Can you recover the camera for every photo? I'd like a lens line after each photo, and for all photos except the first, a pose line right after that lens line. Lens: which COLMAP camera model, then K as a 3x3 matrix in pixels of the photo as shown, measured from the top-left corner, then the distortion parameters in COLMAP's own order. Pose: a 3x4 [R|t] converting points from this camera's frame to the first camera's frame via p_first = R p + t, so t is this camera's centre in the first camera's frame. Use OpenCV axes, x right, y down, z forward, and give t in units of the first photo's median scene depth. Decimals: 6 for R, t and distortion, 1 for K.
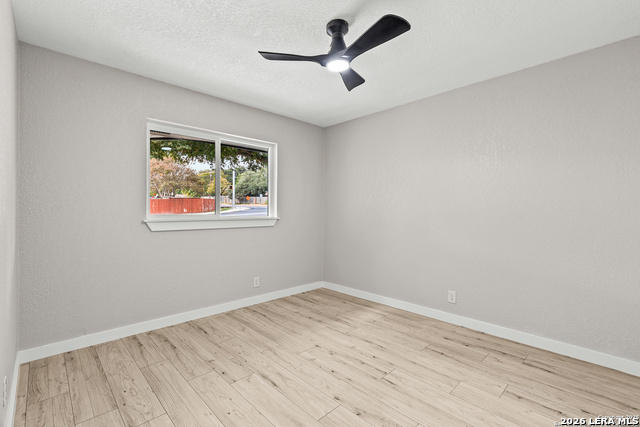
lens RADIAL K [[291.6, 0, 320.7], [0, 291.6, 210.3], [0, 0, 1]] dist [-0.003828, -0.000014]
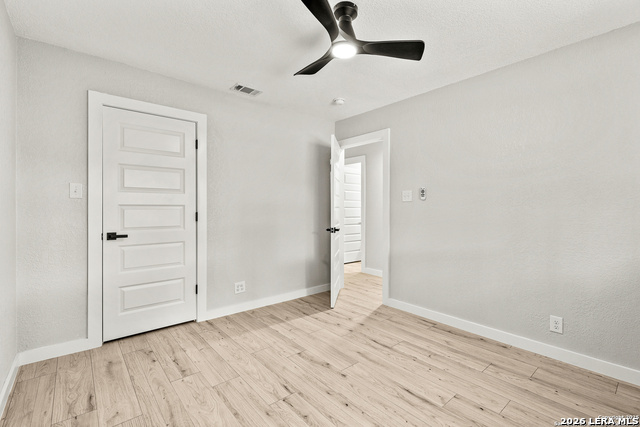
lens RADIAL K [[291.6, 0, 321.1], [0, 291.6, 210.5], [0, 0, 1]] dist [-0.003828, -0.000014]
pose [[-0.998118, -0.006808, 0.060944, 0.070449], [-0.006152, 0.999921, 0.010948, -0.003423], [-0.061013, 0.010553, -0.998081, 1.899748]]
